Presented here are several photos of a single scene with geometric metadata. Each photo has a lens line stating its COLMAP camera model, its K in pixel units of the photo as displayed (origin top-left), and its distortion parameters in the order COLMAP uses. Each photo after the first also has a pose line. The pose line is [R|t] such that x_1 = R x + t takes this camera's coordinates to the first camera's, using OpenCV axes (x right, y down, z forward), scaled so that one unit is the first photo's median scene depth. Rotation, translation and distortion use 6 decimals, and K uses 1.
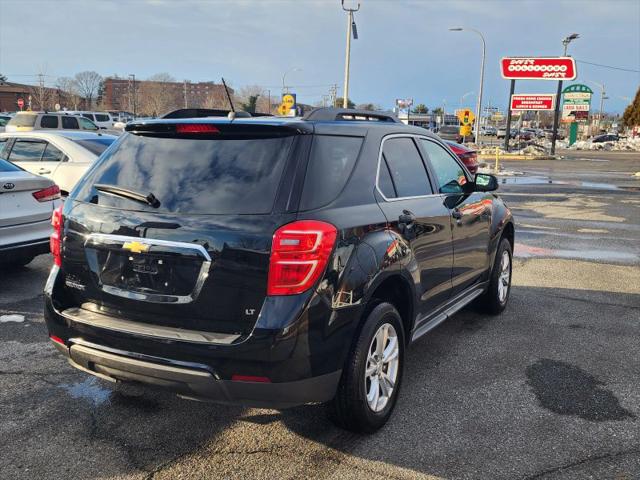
lens RADIAL K [[645.3, 0, 319.5], [0, 645.3, 246.1], [0, 0, 1]] dist [0.047417, 0.000000]
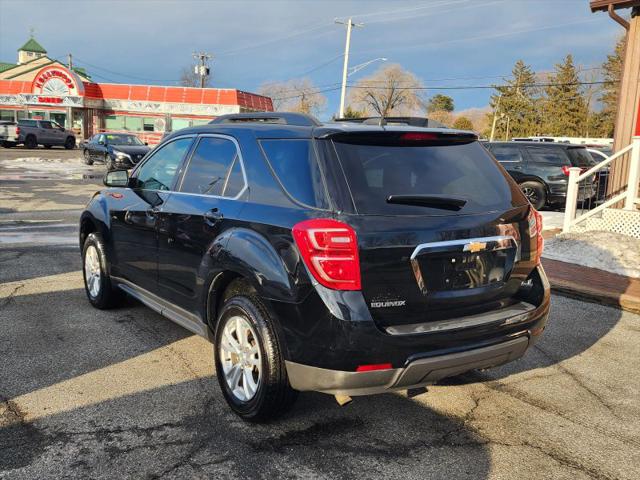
lens RADIAL K [[645.3, 0, 314.2], [0, 645.3, 242.2], [0, 0, 1]] dist [0.047417, 0.000000]
pose [[0.481656, -0.141131, 0.864922, -1.238621], [0.128865, 0.987625, 0.089391, -0.127736], [-0.866834, 0.068402, 0.493882, 0.630301]]
